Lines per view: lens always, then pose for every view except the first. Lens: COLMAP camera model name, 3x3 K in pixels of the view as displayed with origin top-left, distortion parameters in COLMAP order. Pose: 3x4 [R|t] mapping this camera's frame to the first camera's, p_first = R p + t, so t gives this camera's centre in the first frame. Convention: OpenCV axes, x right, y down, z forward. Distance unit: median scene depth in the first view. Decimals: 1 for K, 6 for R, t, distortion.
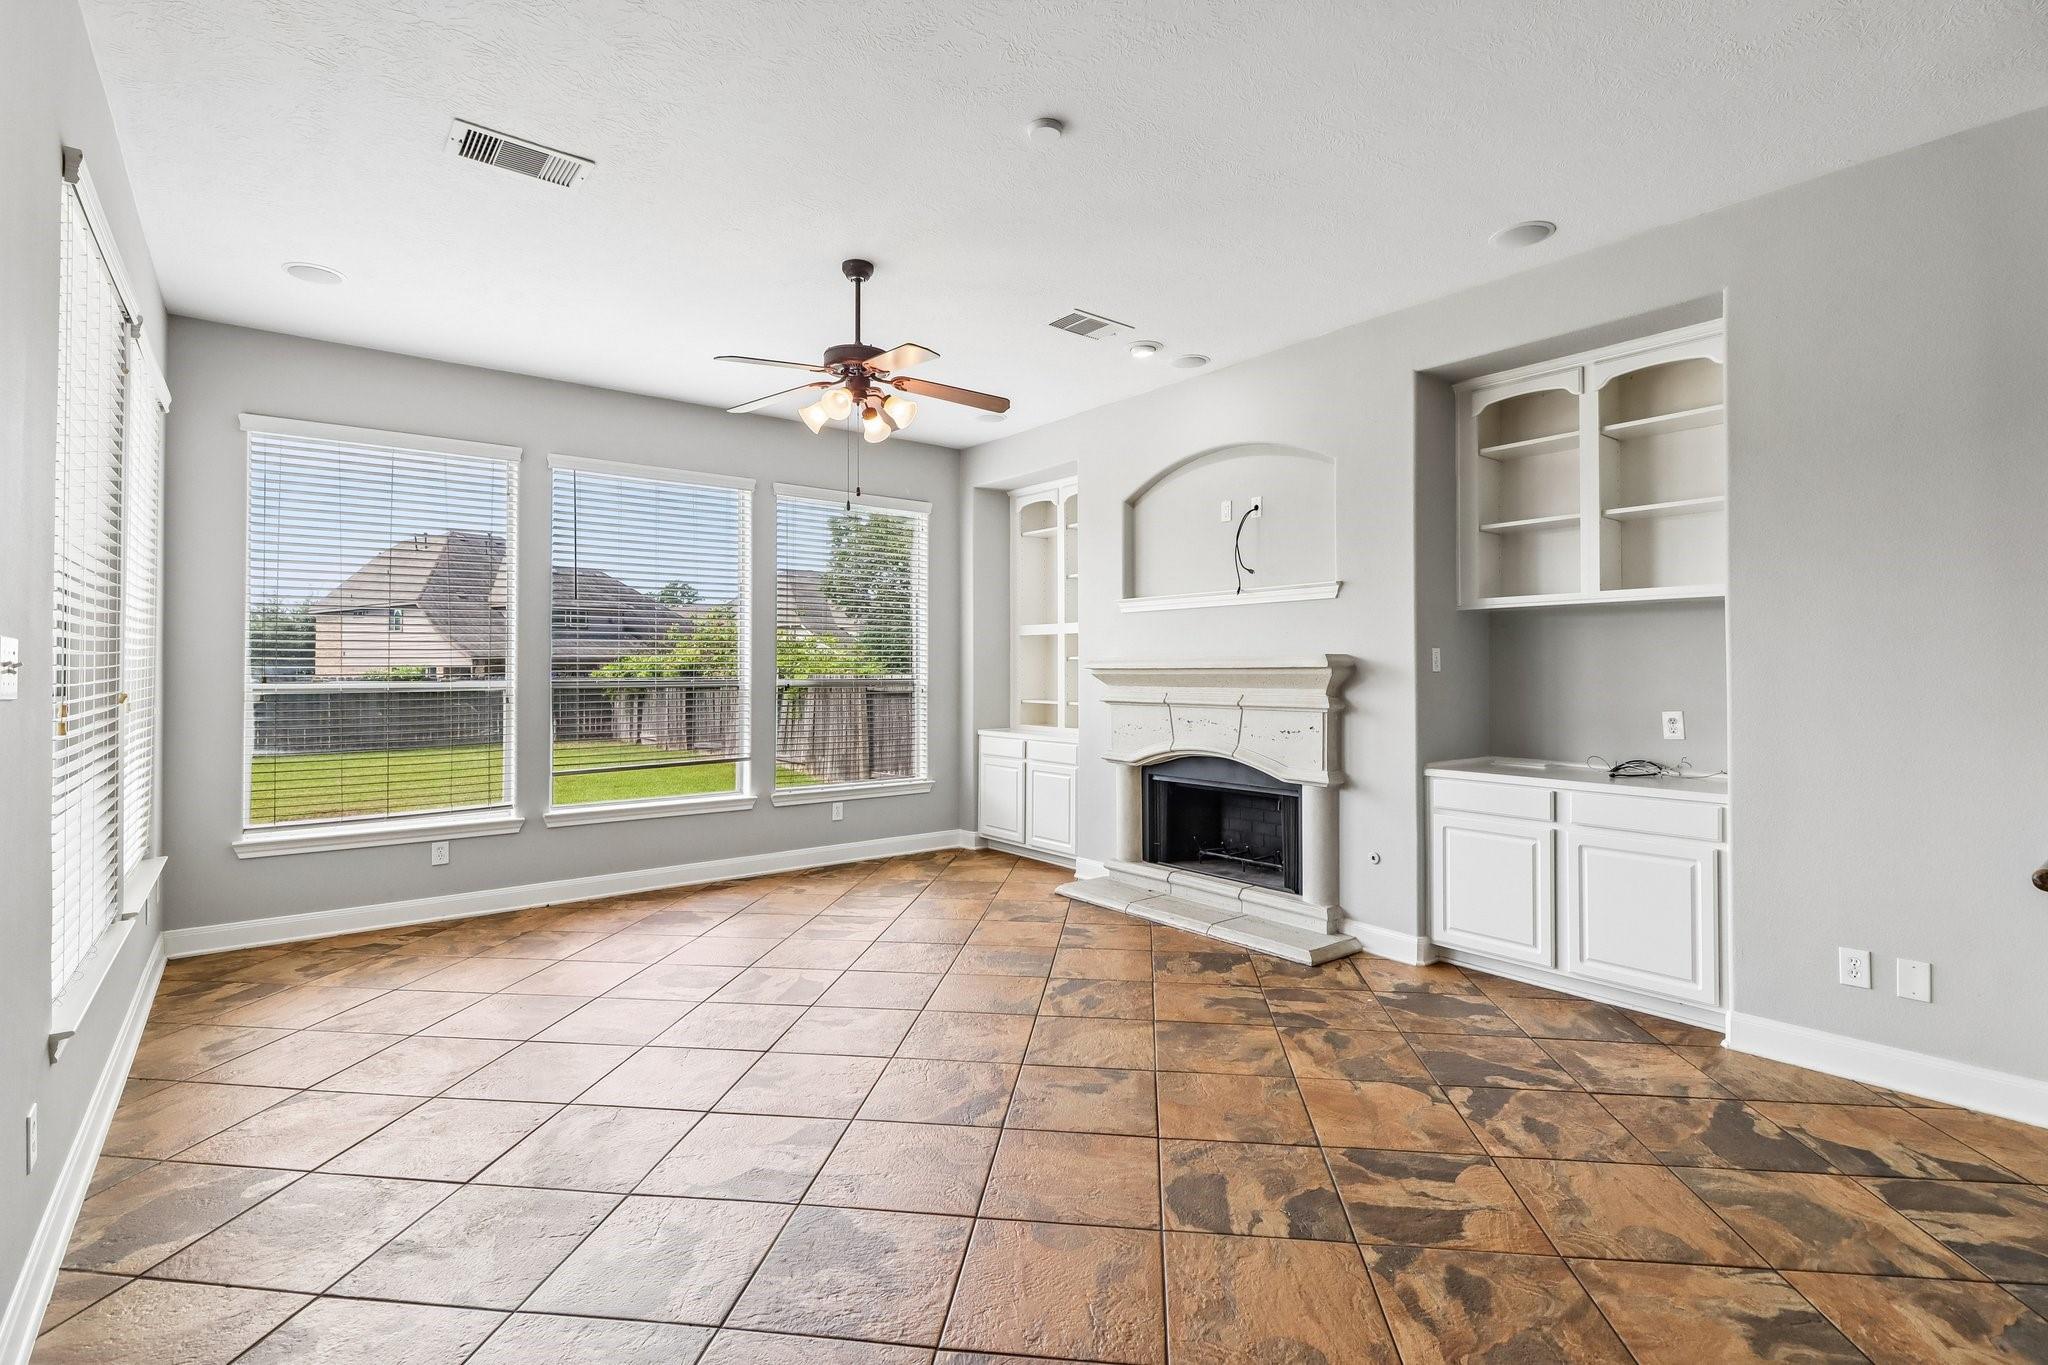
lens RADIAL K [[951.9, 0, 1023.9], [0, 951.9, 663.9], [0, 0, 1]] dist [0.004274, -0.001088]
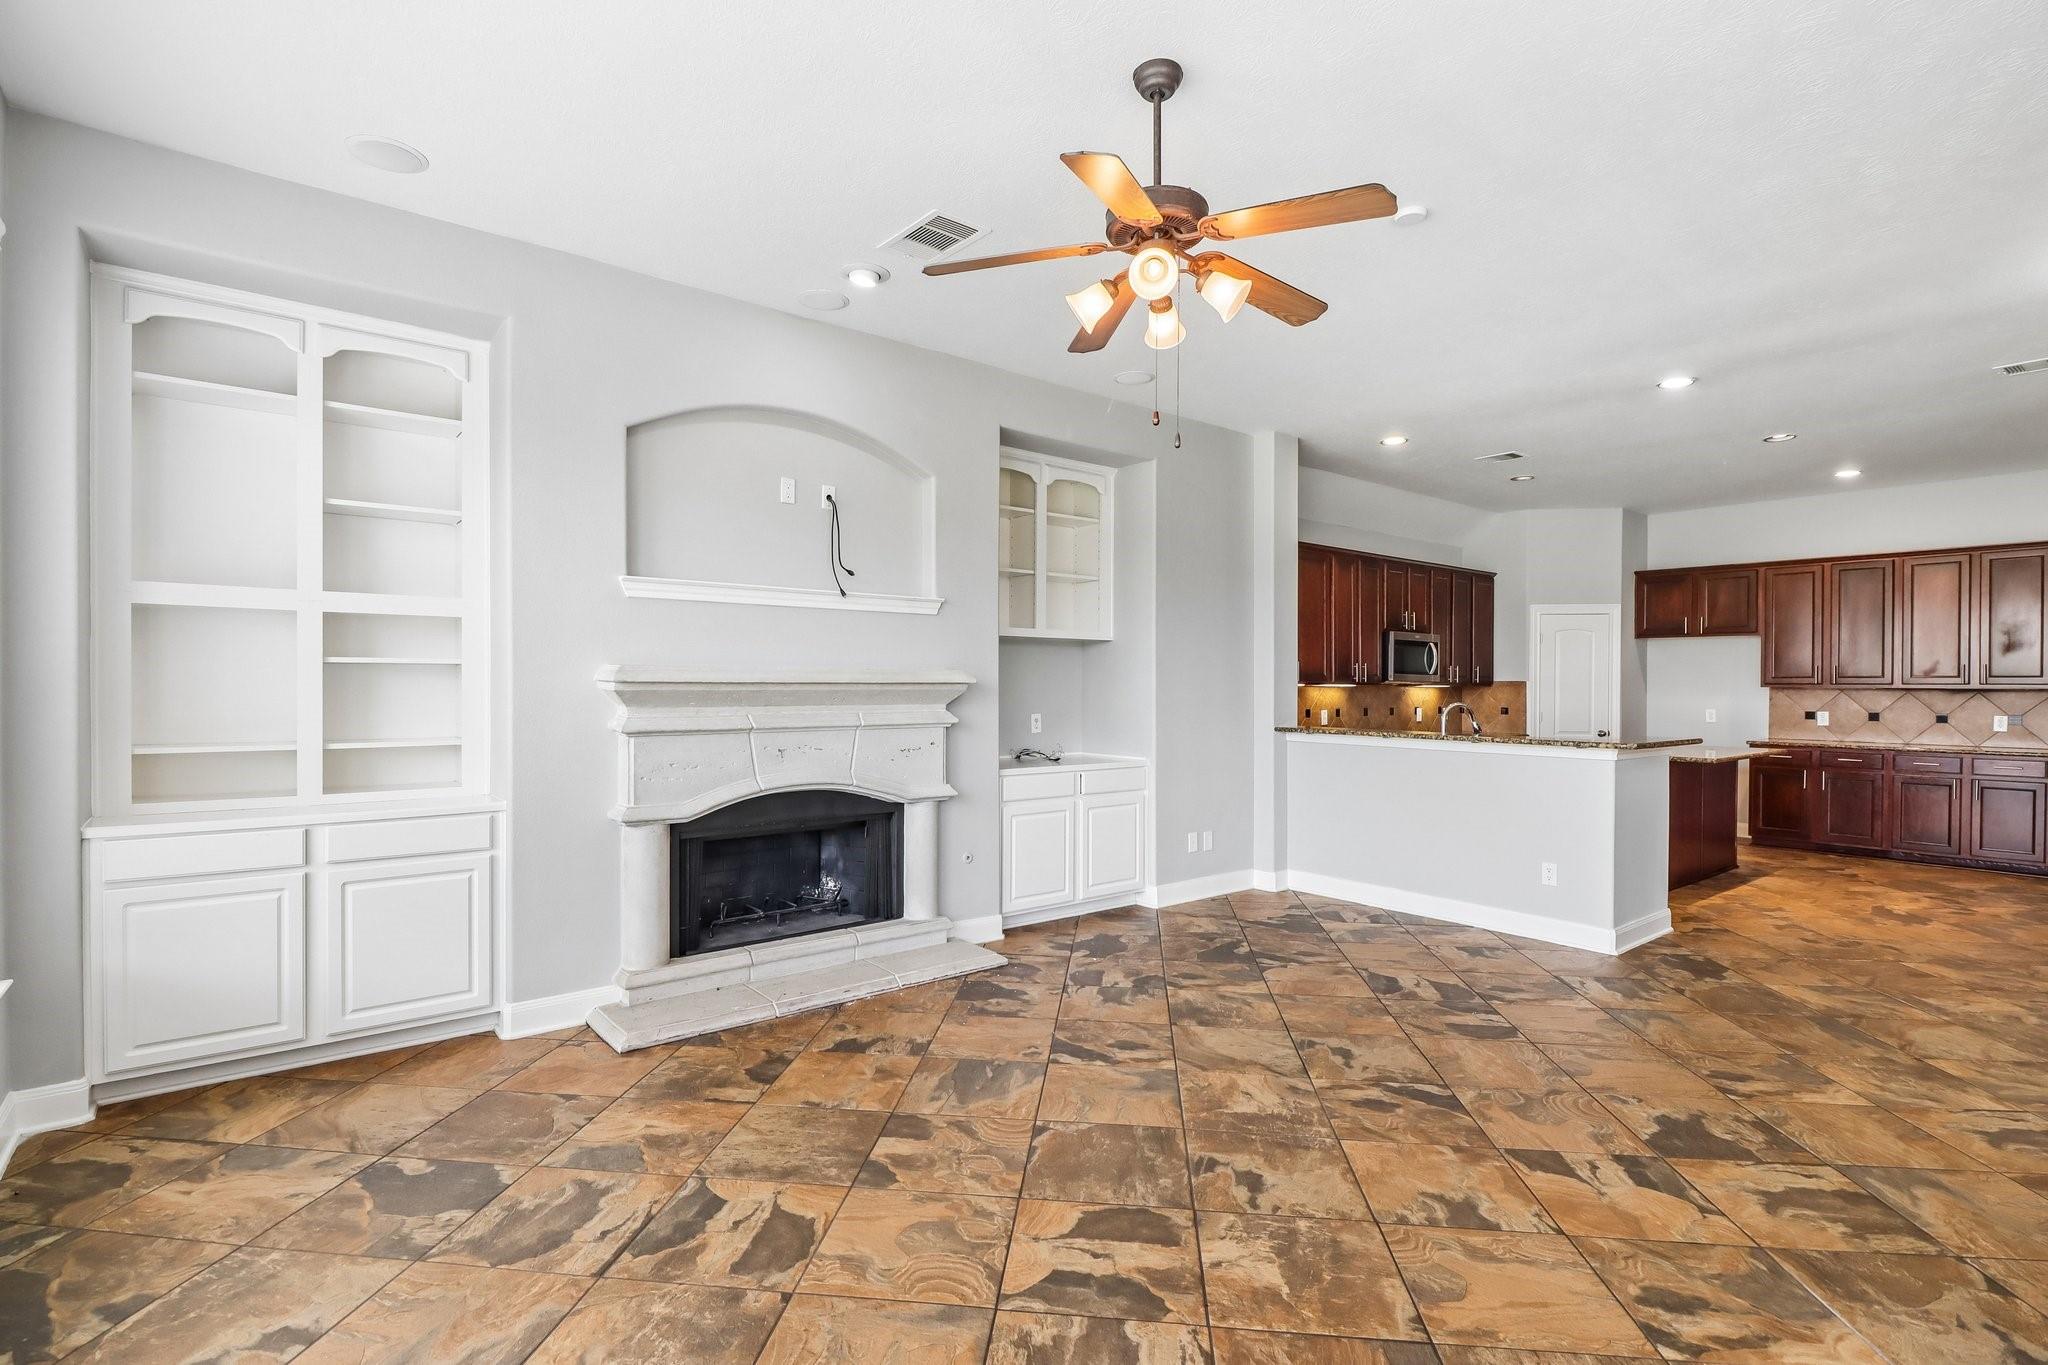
lens RADIAL K [[965.6, 0, 1023.1], [0, 965.6, 692.5], [0, 0, 1]] dist [0.022113, -0.019552]
pose [[-0.011904, -0.007631, 0.999900, -0.763274], [-0.012074, 0.999899, 0.007487, 0.005486], [-0.999856, -0.011983, -0.011995, 0.983155]]
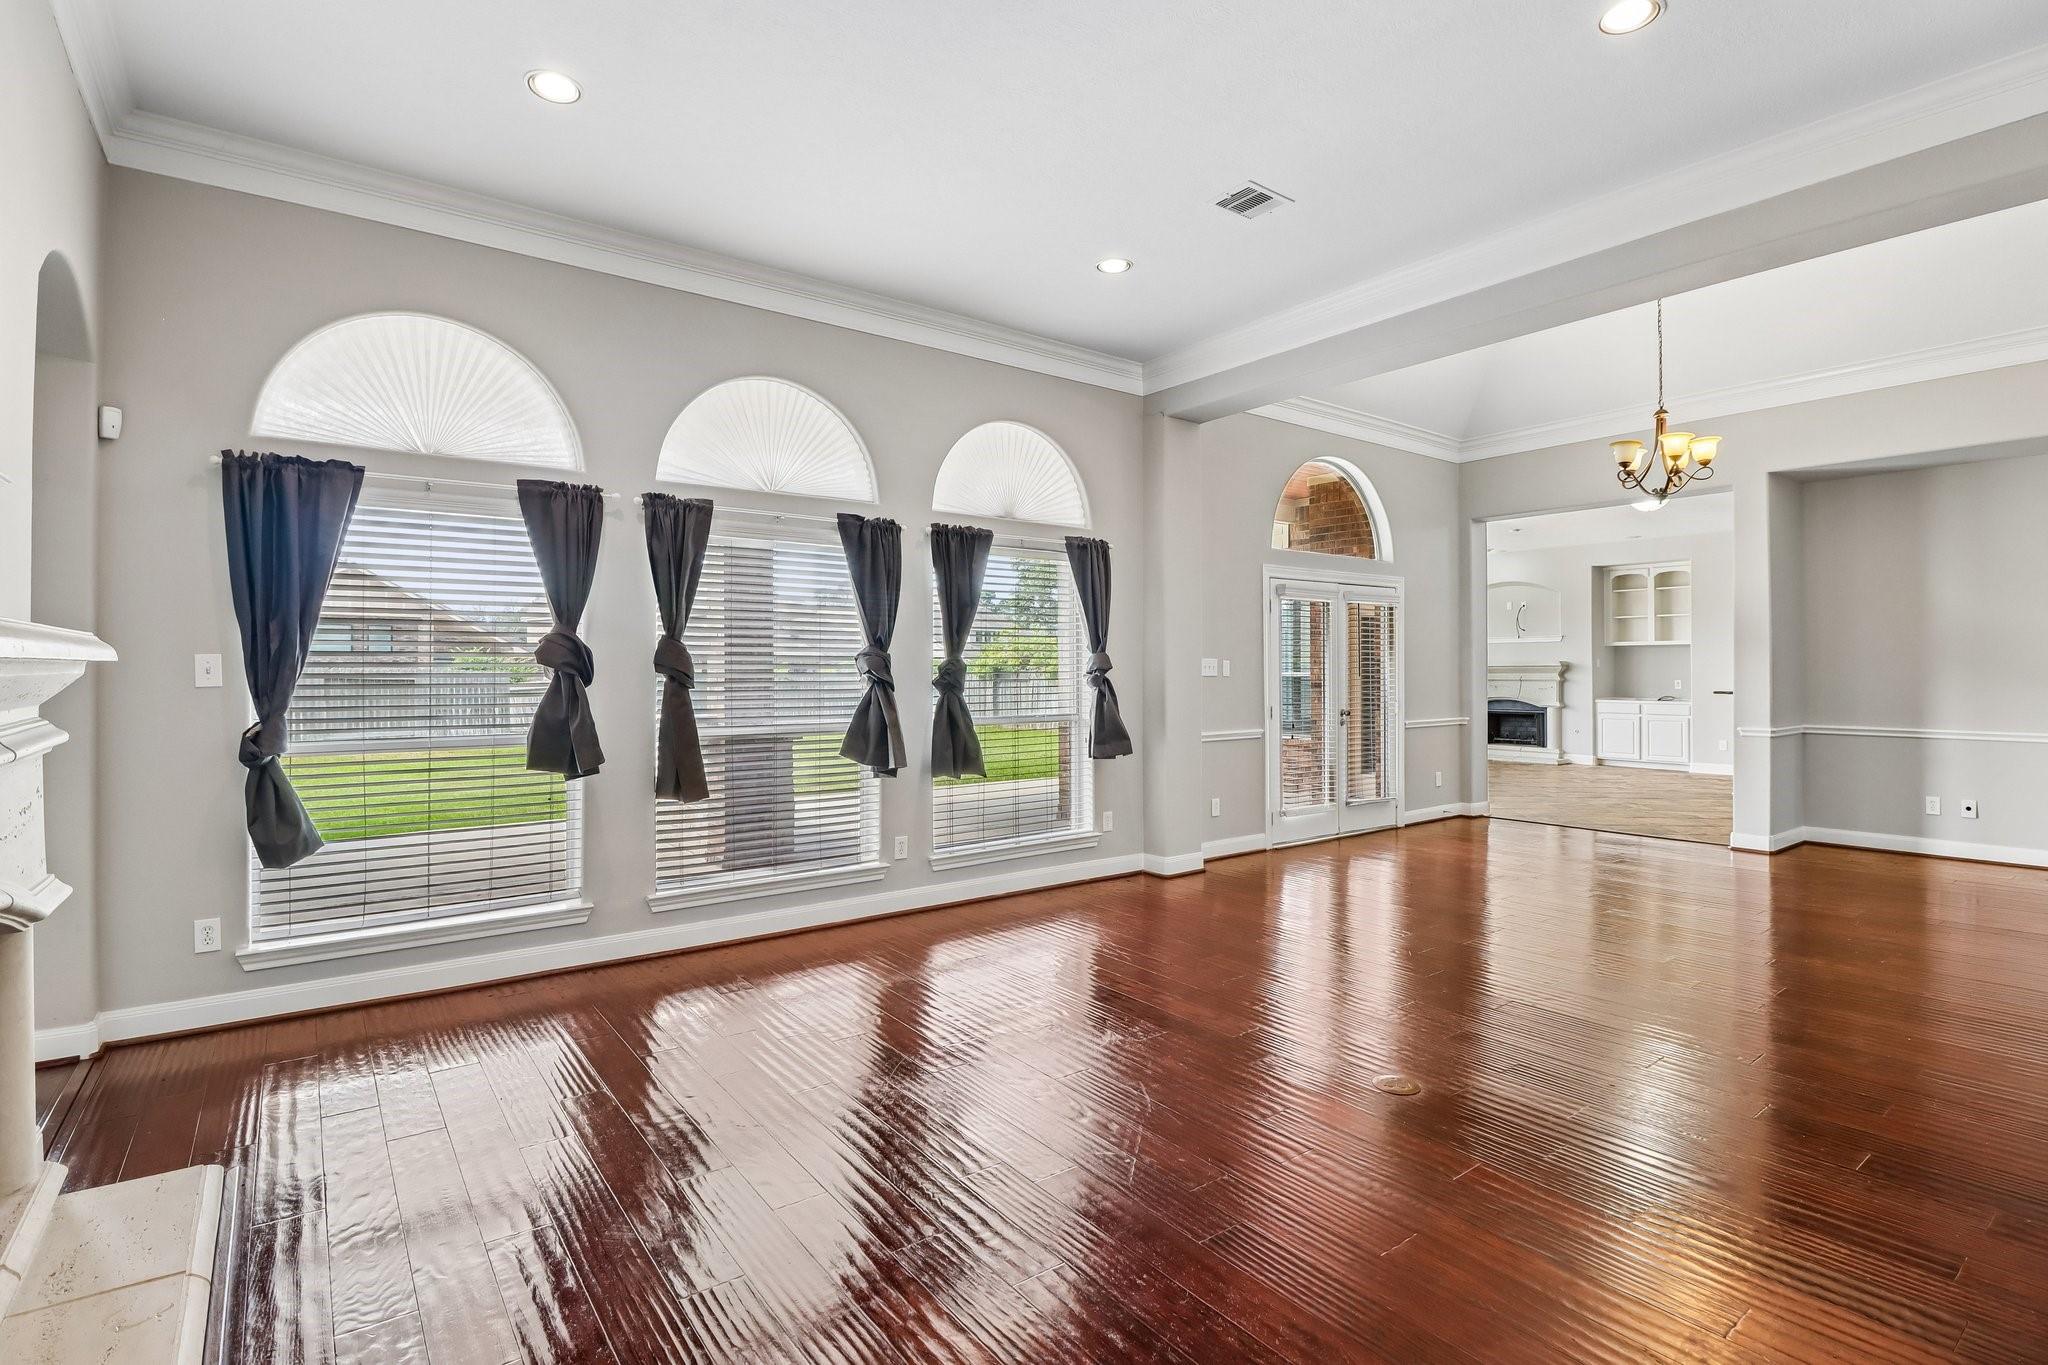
lens RADIAL K [[965.4, 0, 1024.0], [0, 965.4, 682.5], [0, 0, 1]] dist [-0.000181, -0.017875]
pose [[0.999734, -0.003276, -0.022835, -1.288245], [0.003555, 0.999919, 0.012191, 0.013892], [0.022793, -0.012269, 0.999665, -2.040828]]
